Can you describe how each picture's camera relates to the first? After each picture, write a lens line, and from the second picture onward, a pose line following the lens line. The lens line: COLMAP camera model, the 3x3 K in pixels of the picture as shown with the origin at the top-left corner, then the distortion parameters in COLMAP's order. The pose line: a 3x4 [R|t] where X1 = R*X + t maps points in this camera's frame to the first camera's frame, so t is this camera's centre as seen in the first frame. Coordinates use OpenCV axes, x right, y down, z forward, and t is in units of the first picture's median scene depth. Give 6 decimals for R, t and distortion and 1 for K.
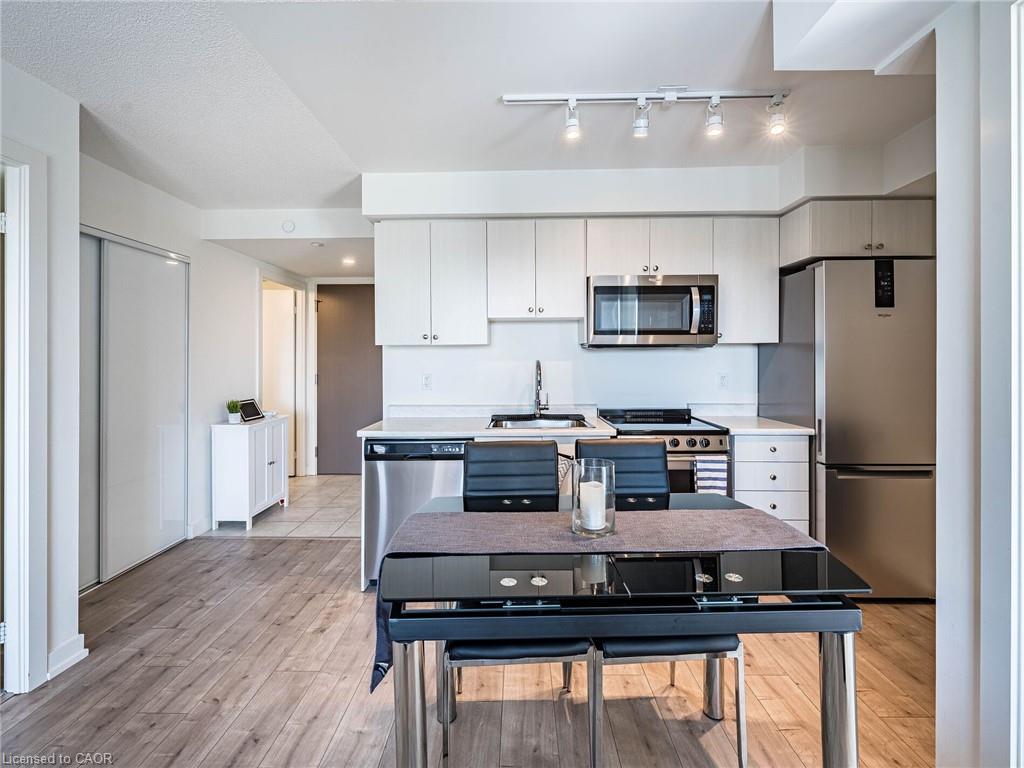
lens RADIAL K [[430.3, 0, 500.7], [0, 430.3, 361.3], [0, 0, 1]] dist [-0.000417, -0.000110]
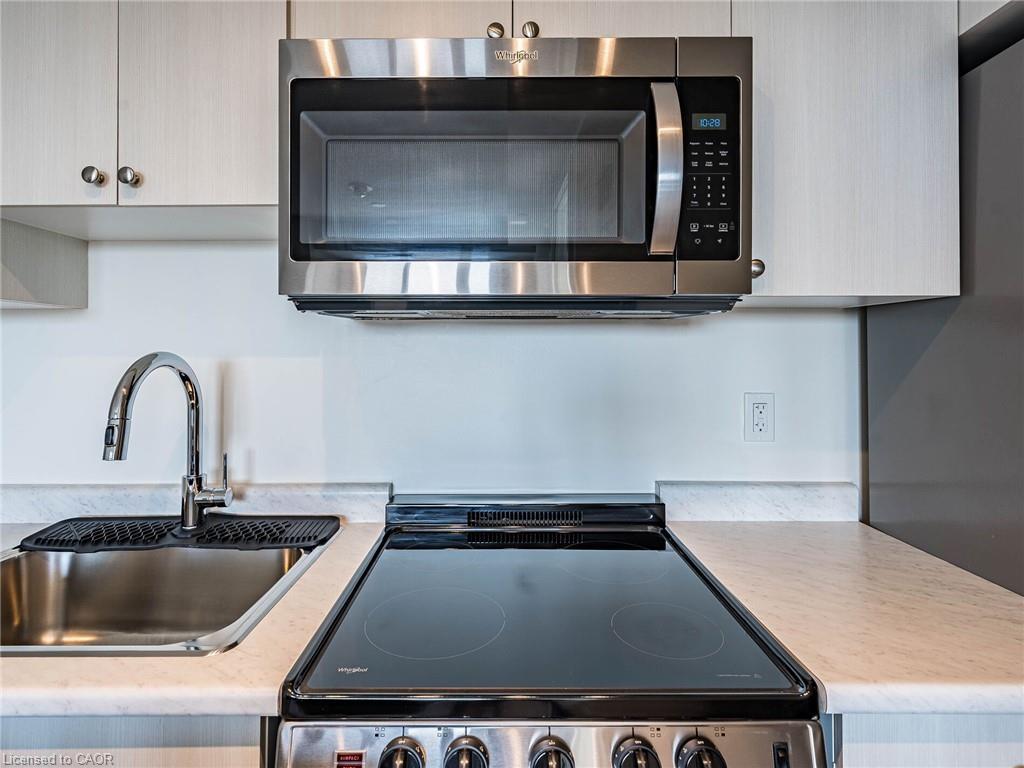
lens RADIAL K [[547.3, 0, 456.8], [0, 547.3, 343.1], [0, 0, 1]] dist [-0.000476, -0.000200]
pose [[0.999967, 0.004368, 0.006810, 0.317977], [-0.004210, 0.999726, -0.023020, -0.002195], [-0.006909, 0.022991, 0.999712, 0.659917]]
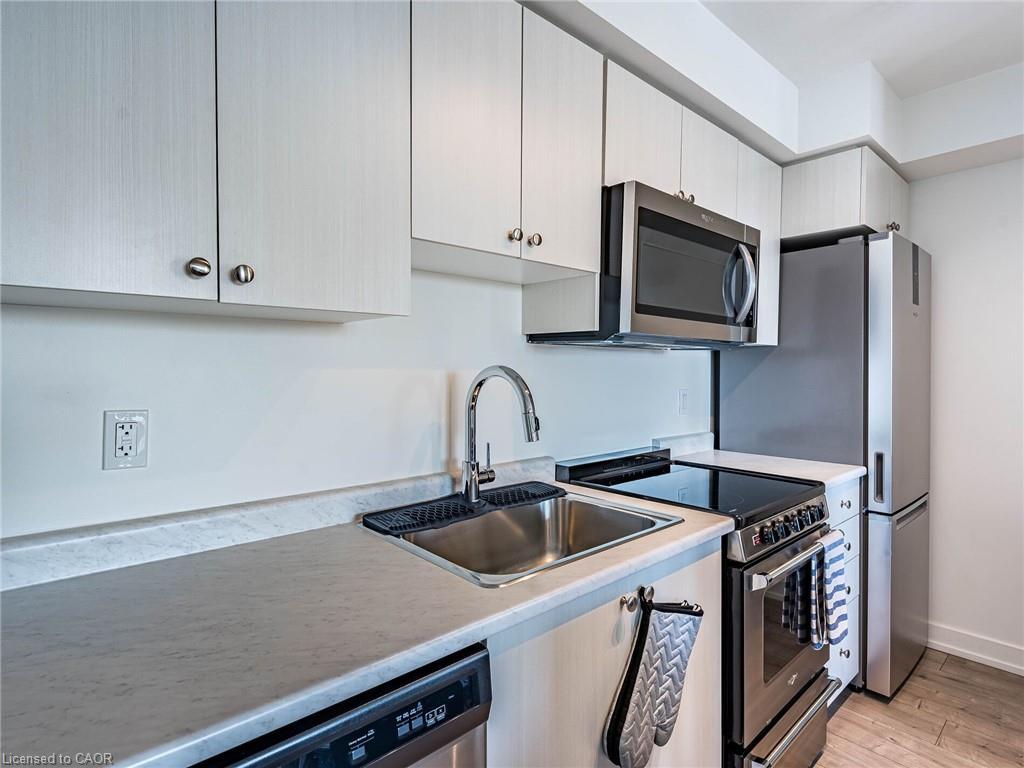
lens RADIAL K [[529.9, 0, 529.6], [0, 529.9, 380.4], [0, 0, 1]] dist [0.001464, -0.000309]
pose [[0.730519, -0.006094, 0.682865, -0.253214], [-0.005632, 0.999872, 0.014948, 0.003120], [-0.682869, -0.014766, 0.730392, 0.664106]]
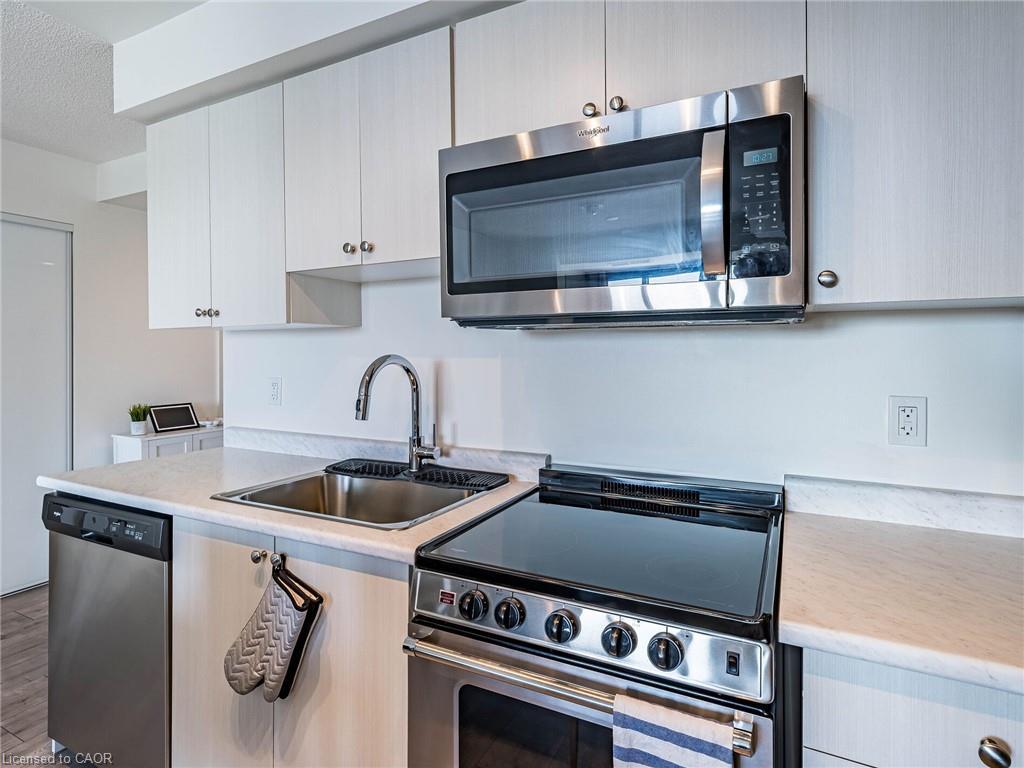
lens RADIAL K [[508.9, 0, 482.3], [0, 508.9, 360.6], [0, 0, 1]] dist [0.000390, -0.000095]
pose [[0.903727, 0.010208, -0.427987, 0.452598], [-0.006555, 0.999928, 0.010009, -0.003690], [0.428058, -0.006240, 0.903730, 0.577679]]
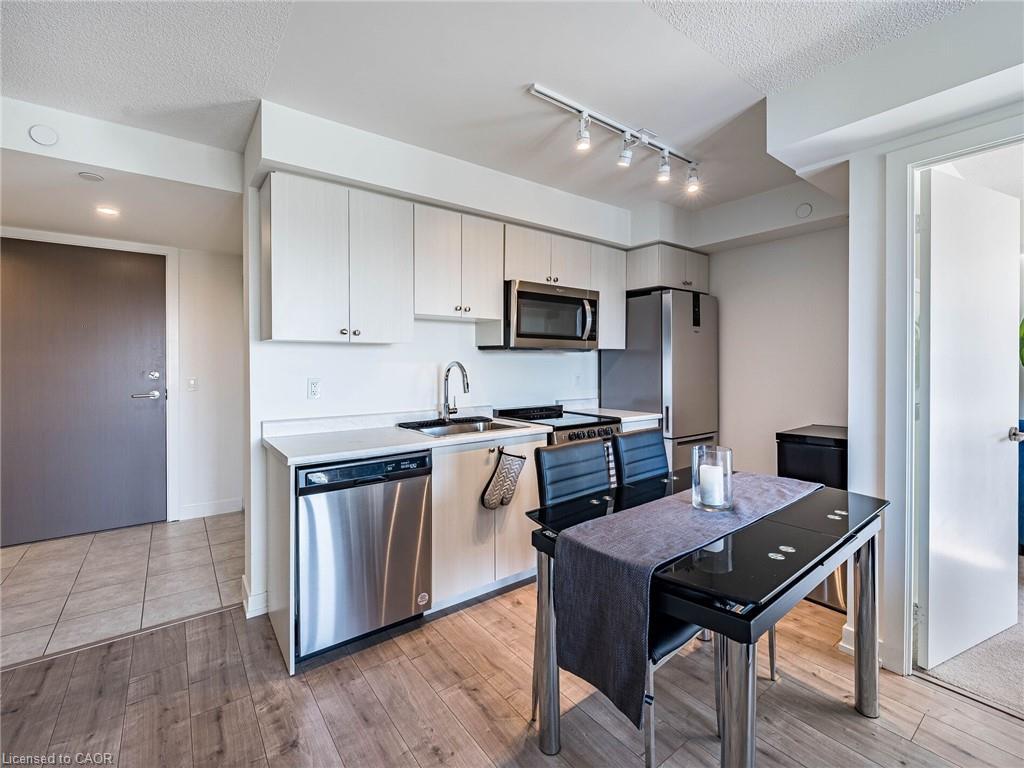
lens RADIAL K [[434.6, 0, 499.9], [0, 434.6, 368.3], [0, 0, 1]] dist [-0.000261, -0.000095]
pose [[0.807740, -0.003044, 0.589531, -0.432141], [-0.001701, 0.999970, 0.007494, 0.004723], [-0.589536, -0.007056, 0.807711, 0.180595]]
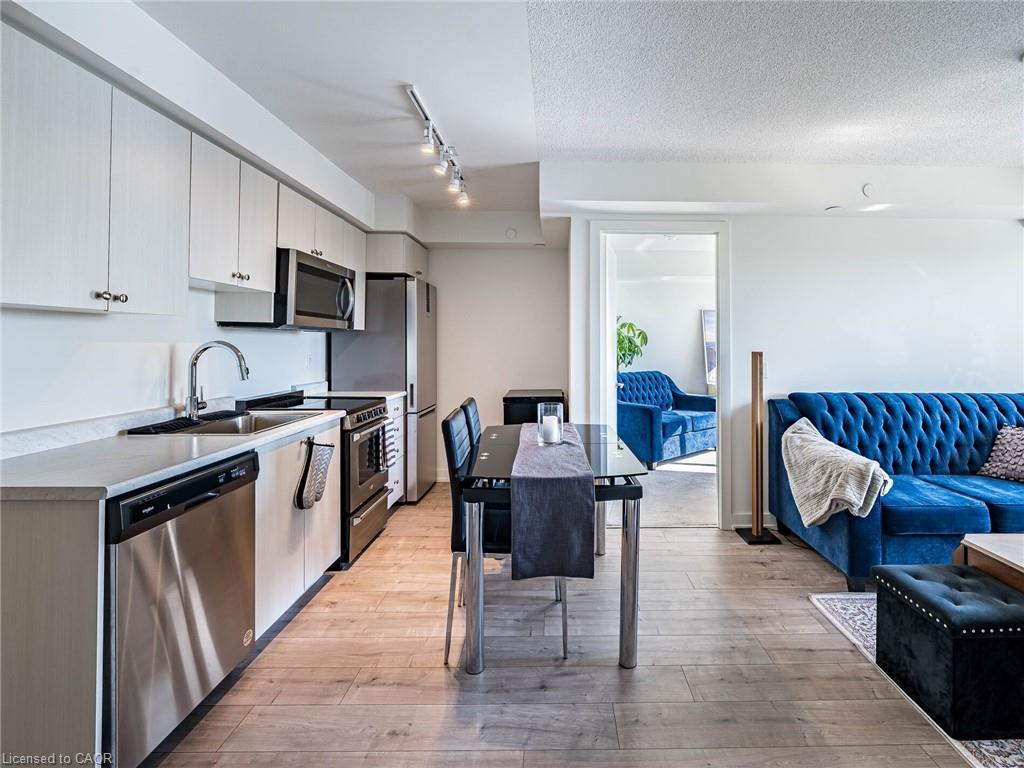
lens RADIAL K [[468.7, 0, 525.4], [0, 468.7, 339.5], [0, 0, 1]] dist [-0.000701, 0.000008]
pose [[0.051460, 0.016245, 0.998543, -0.751346], [-0.003351, 0.999865, -0.016094, 0.005549], [-0.998669, -0.002518, 0.051508, 0.463109]]
